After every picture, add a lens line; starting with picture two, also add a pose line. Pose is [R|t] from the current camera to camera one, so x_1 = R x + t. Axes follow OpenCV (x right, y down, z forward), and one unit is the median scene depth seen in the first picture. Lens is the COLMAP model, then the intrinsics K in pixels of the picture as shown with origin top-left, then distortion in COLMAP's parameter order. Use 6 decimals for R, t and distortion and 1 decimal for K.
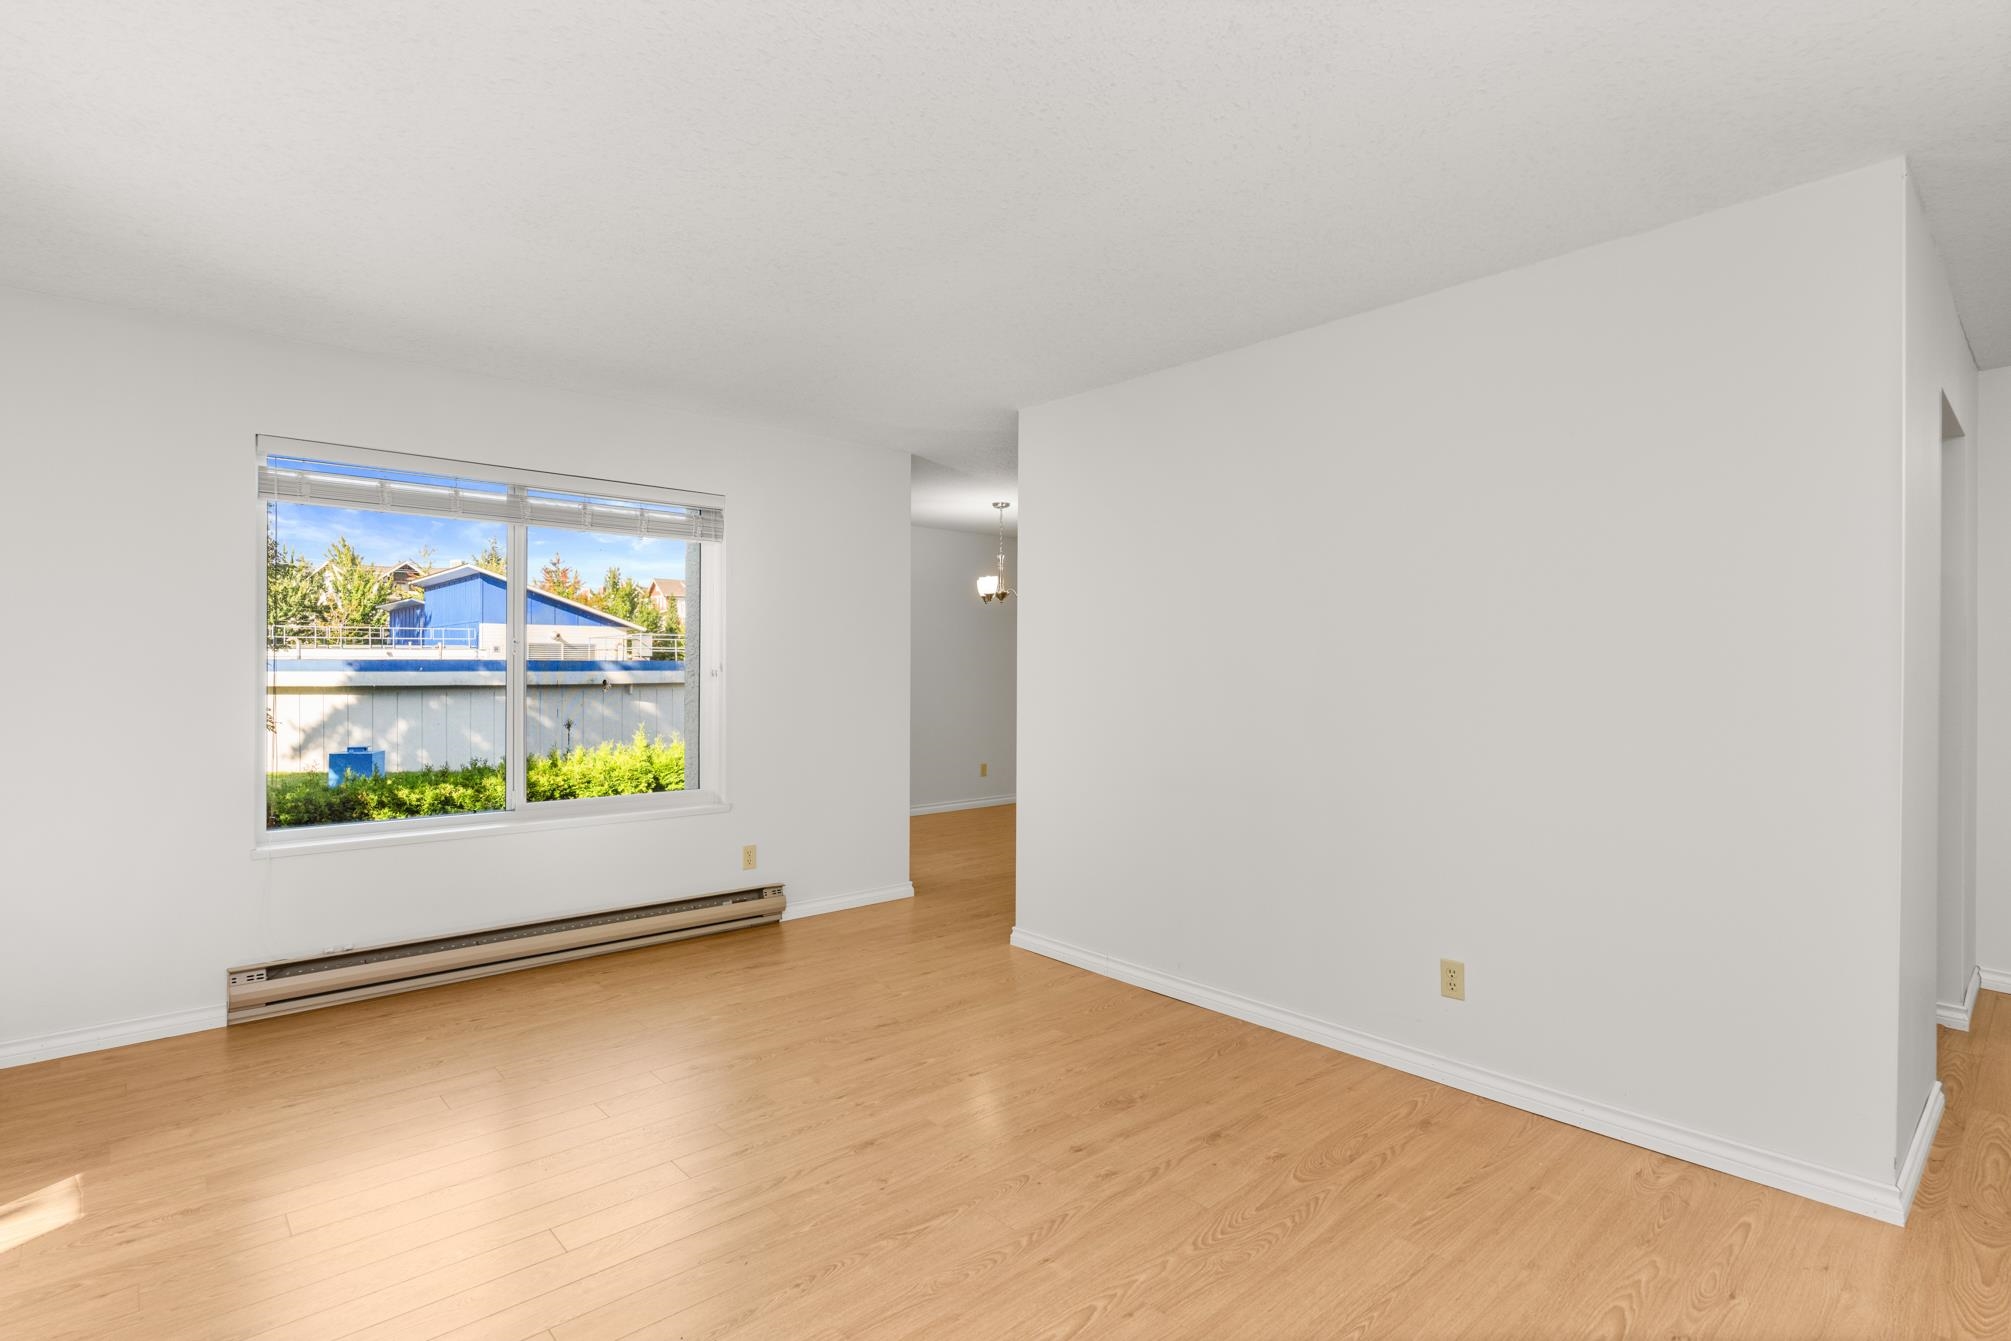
lens RADIAL K [[973.2, 0, 1002.6], [0, 973.2, 664.4], [0, 0, 1]] dist [-0.002225, -0.000173]
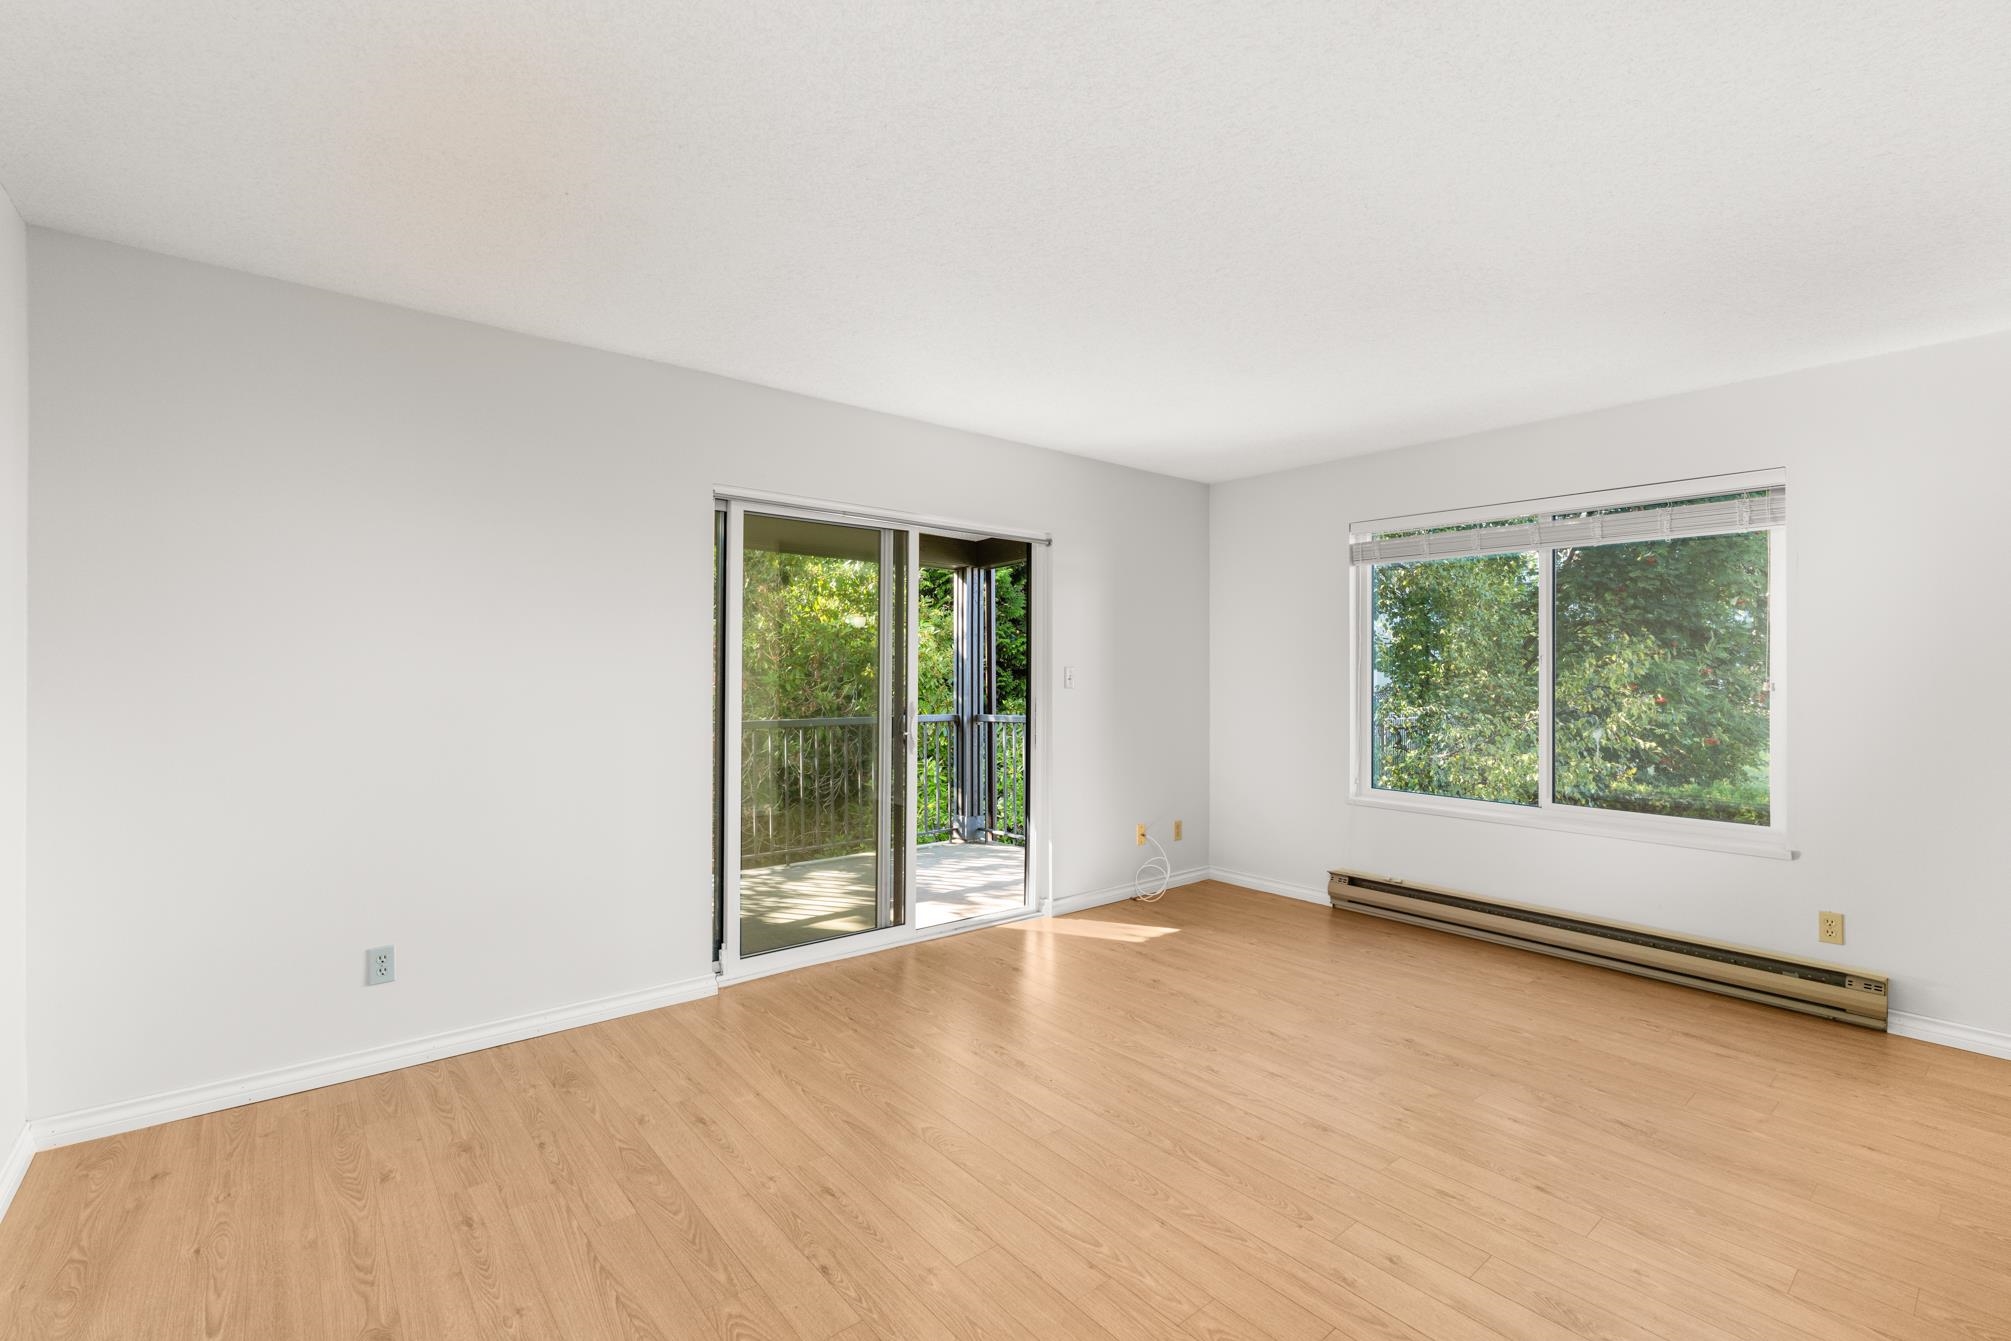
lens RADIAL K [[869.0, 0, 1005.6], [0, 869.0, 675.5], [0, 0, 1]] dist [-0.012731, 0.000207]
pose [[-0.043285, -0.002889, -0.999059, 0.633414], [-0.001588, 0.999995, -0.002822, 0.002292], [0.999061, 0.001464, -0.043290, 0.537175]]
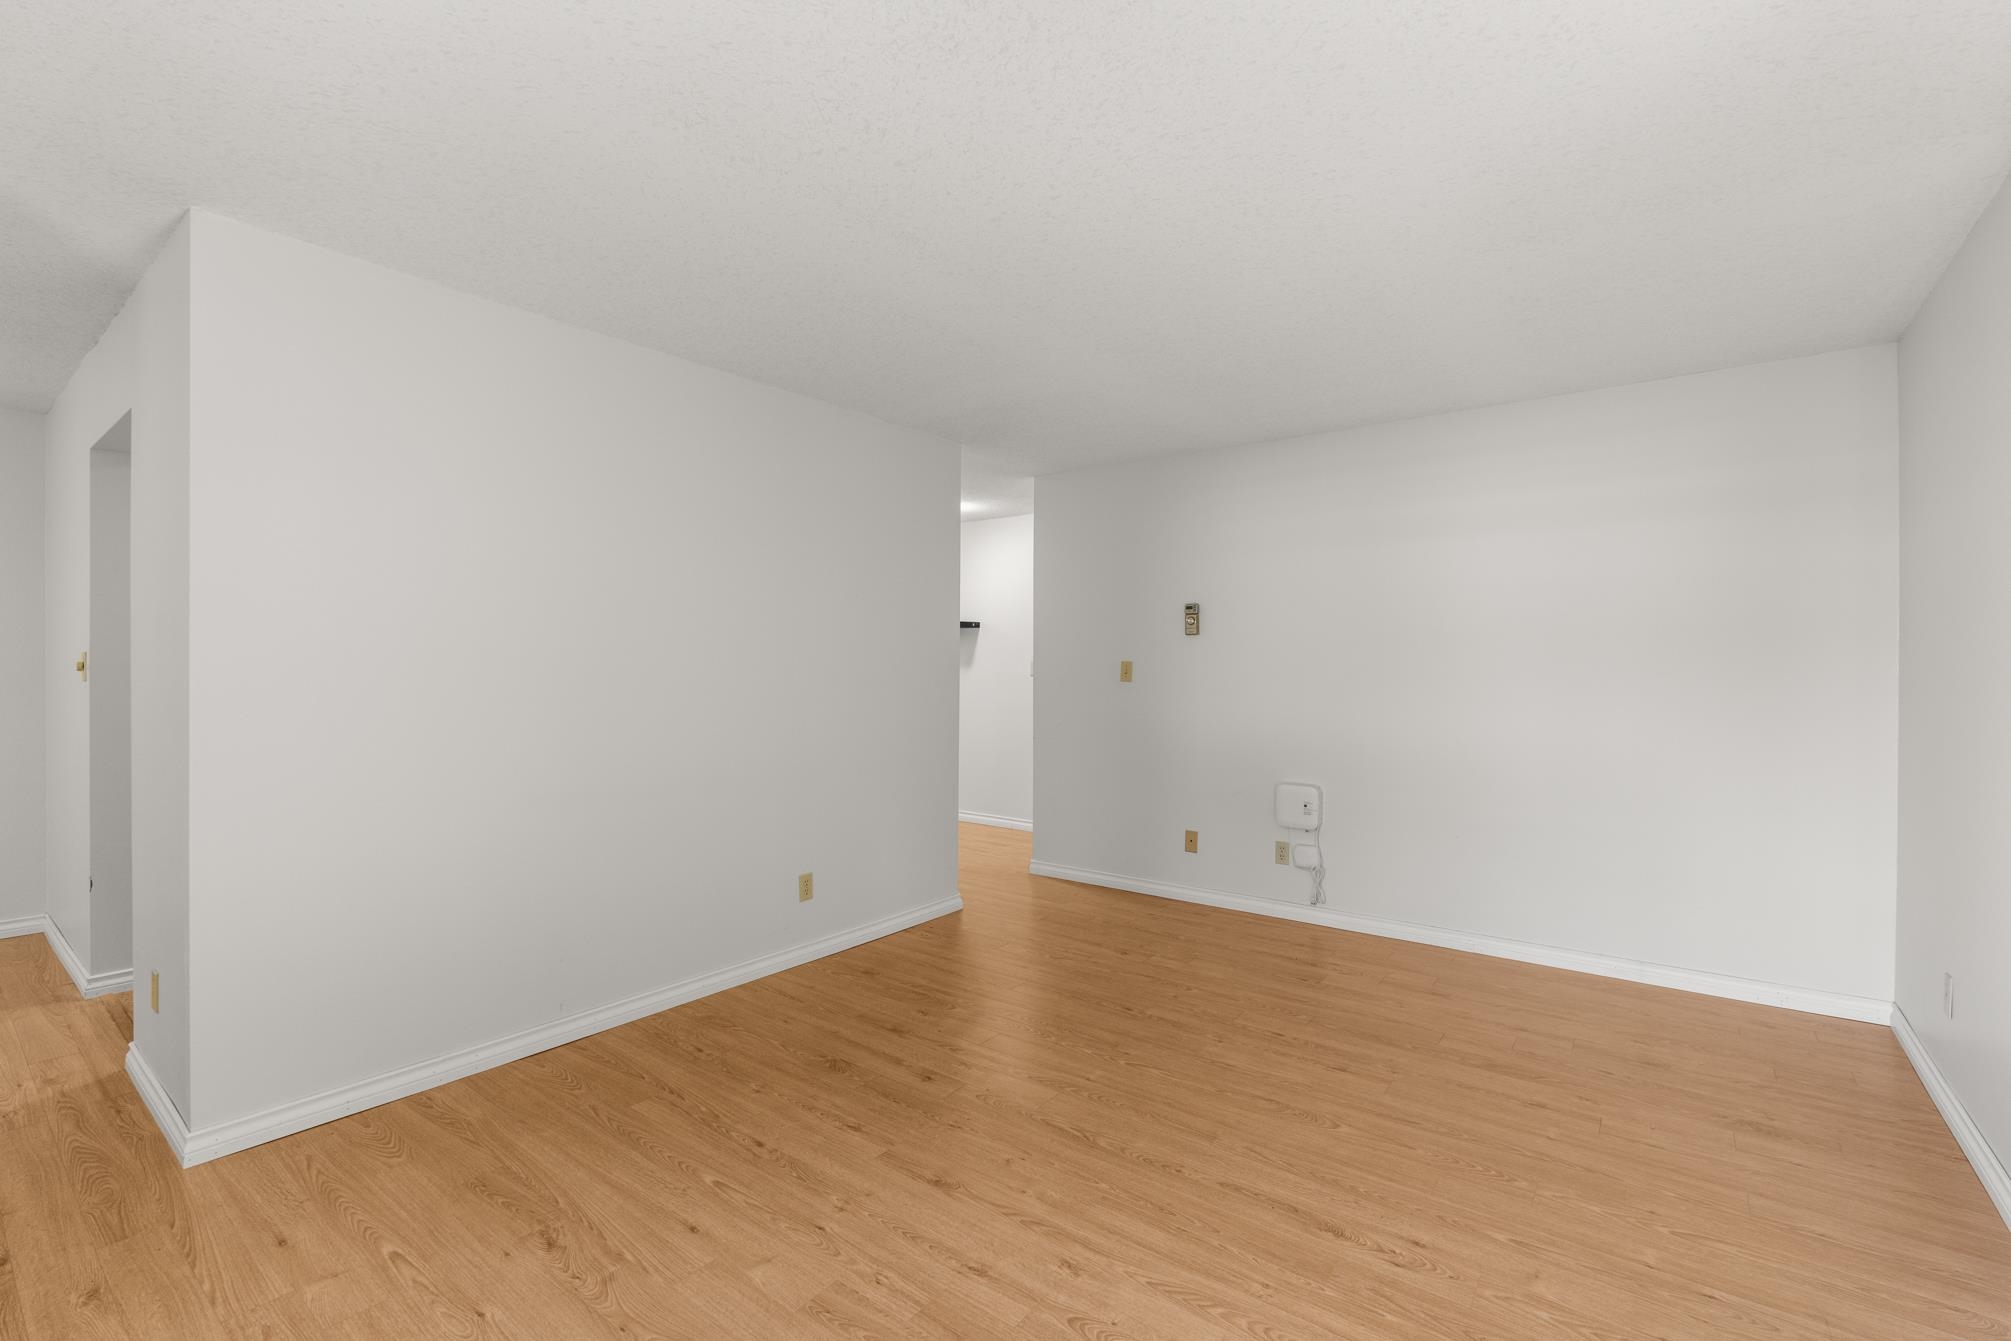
lens RADIAL K [[869.0, 0, 1004.3], [0, 869.0, 672.9], [0, 0, 1]] dist [-0.012731, 0.000207]
pose [[-0.179913, -0.011239, 0.983618, -0.741134], [-0.005881, 0.999929, 0.010350, -0.003285], [-0.983665, -0.003923, -0.179966, 0.842683]]
